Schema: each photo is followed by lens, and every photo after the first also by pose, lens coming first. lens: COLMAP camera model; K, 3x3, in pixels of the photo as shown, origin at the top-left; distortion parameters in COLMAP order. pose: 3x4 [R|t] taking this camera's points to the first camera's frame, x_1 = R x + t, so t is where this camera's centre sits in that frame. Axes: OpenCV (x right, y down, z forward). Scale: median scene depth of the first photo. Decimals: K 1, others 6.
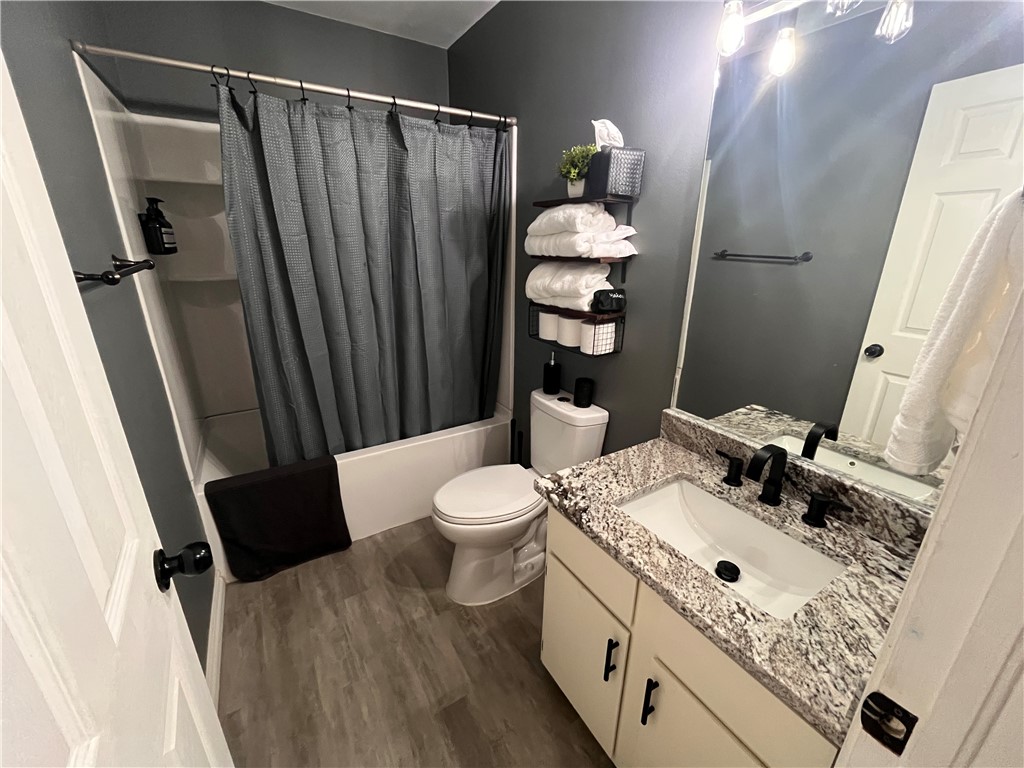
lens RADIAL K [[417.0, 0, 511.6], [0, 417.0, 385.6], [0, 0, 1]] dist [-0.004810, 0.000851]
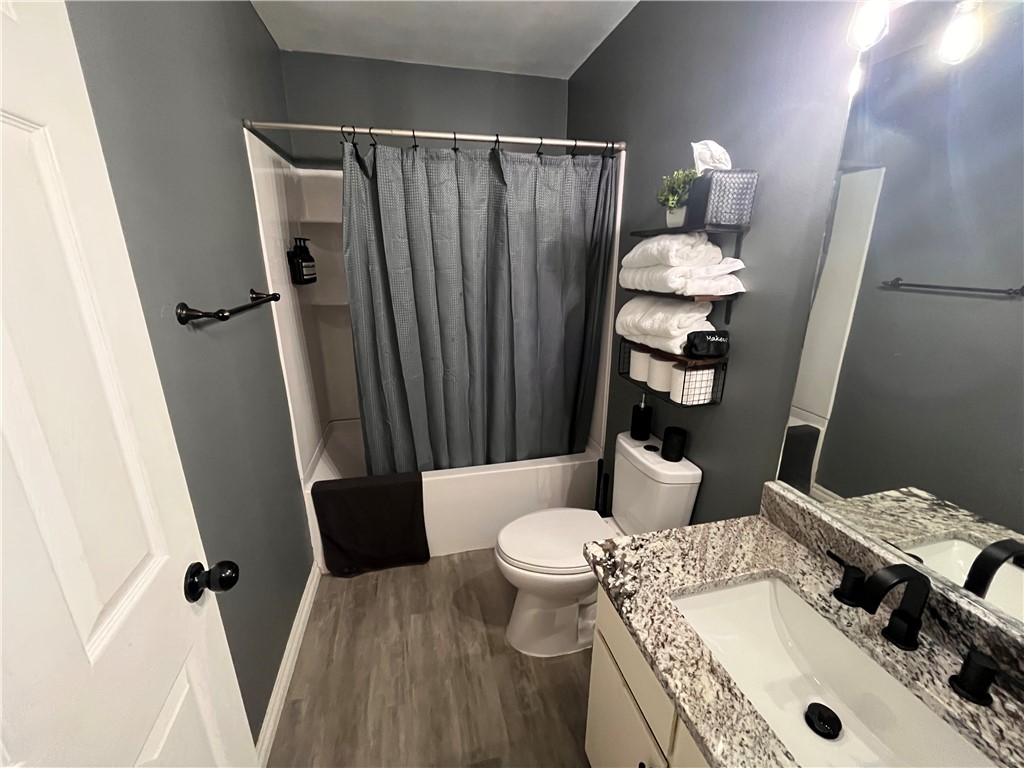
lens RADIAL K [[417.0, 0, 518.9], [0, 417.0, 382.2], [0, 0, 1]] dist [-0.004810, 0.000851]
pose [[0.950124, 0.080822, -0.301219, 0.128252], [-0.092966, 0.995325, -0.026179, -0.065243], [0.297695, 0.052877, 0.953196, 0.069053]]
